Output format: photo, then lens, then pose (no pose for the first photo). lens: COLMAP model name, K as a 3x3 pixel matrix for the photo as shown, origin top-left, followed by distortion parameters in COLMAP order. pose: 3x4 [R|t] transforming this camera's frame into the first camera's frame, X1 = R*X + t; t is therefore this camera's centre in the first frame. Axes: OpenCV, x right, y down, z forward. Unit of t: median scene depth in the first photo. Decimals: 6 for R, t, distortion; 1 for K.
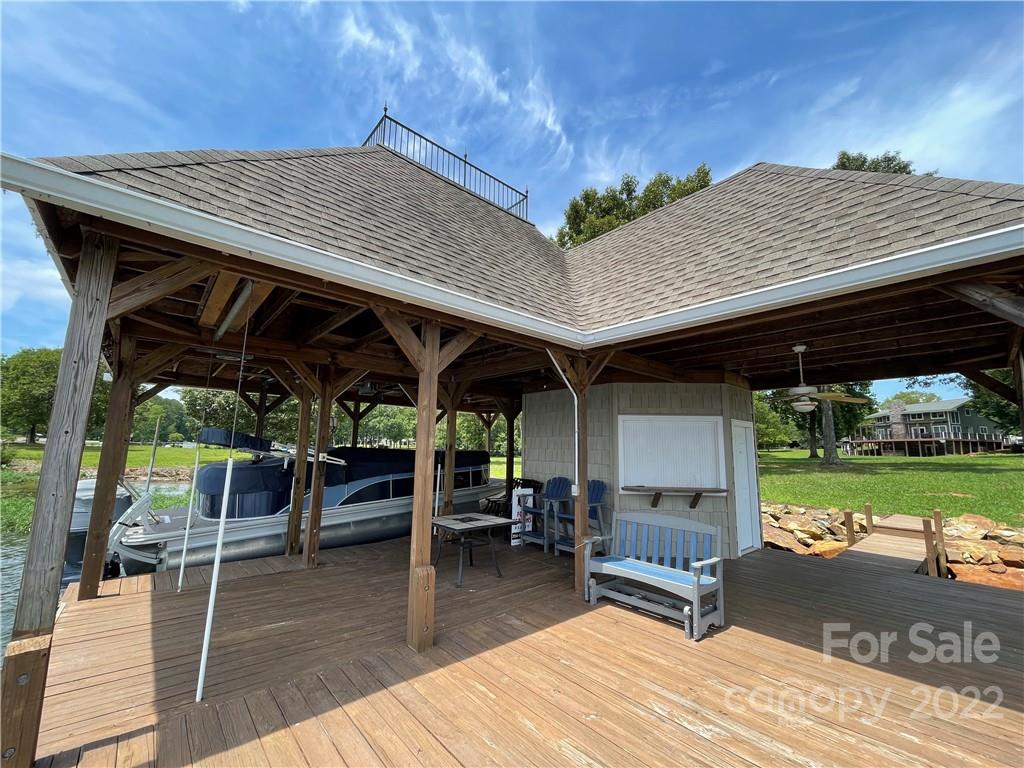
lens RADIAL K [[414.8, 0, 511.3], [0, 414.8, 390.6], [0, 0, 1]] dist [-0.003070, -0.000251]
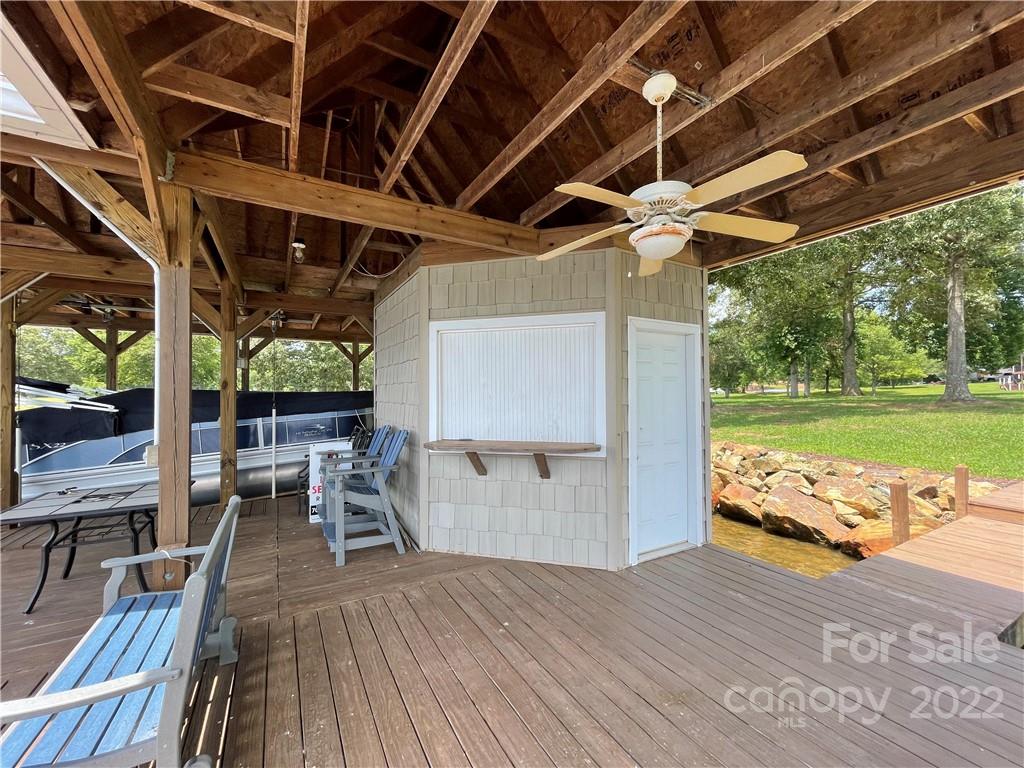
lens RADIAL K [[414.8, 0, 510.9], [0, 414.8, 383.6], [0, 0, 1]] dist [-0.003070, -0.000251]
pose [[0.978240, -0.029021, -0.205439, 0.343509], [0.052276, 0.992700, 0.108690, 0.062309], [0.200785, -0.117064, 0.972616, 0.307026]]
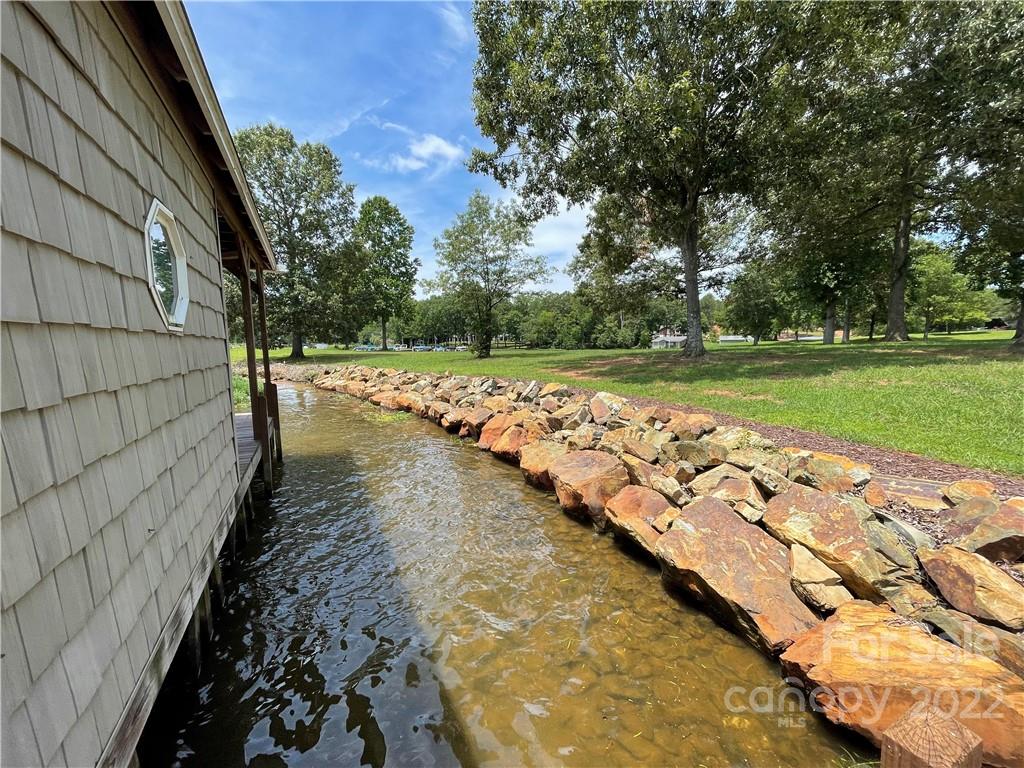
lens RADIAL K [[414.8, 0, 512.2], [0, 414.8, 386.4], [0, 0, 1]] dist [-0.003070, -0.000251]
pose [[0.963218, -0.000833, -0.268721, 0.587578], [0.065260, 0.970784, 0.230912, 0.142169], [0.260678, -0.239955, 0.935130, 0.712097]]
